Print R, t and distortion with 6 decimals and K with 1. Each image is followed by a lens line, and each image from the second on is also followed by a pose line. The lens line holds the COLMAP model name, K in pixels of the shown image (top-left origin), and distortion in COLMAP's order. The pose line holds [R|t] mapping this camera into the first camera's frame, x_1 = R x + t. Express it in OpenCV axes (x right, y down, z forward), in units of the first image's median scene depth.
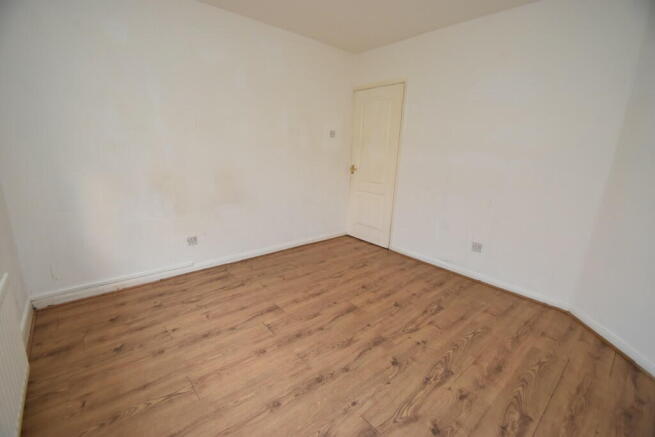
lens RADIAL K [[286.5, 0, 327.5], [0, 286.5, 218.5], [0, 0, 1]] dist [-0.000176, -0.000088]
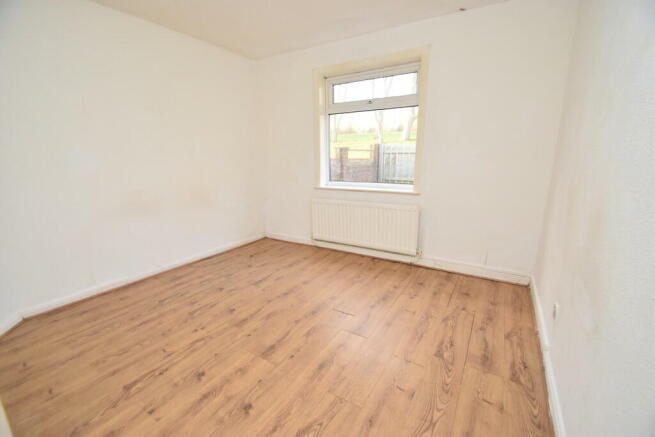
lens RADIAL K [[286.5, 0, 327.5], [0, 286.5, 218.5], [0, 0, 1]] dist [-0.000176, -0.000088]
pose [[-0.950955, 0.040300, -0.306692, 0.174148], [-0.097671, 0.901635, 0.421325, -0.393641], [0.293504, 0.430616, -0.853478, 1.743844]]
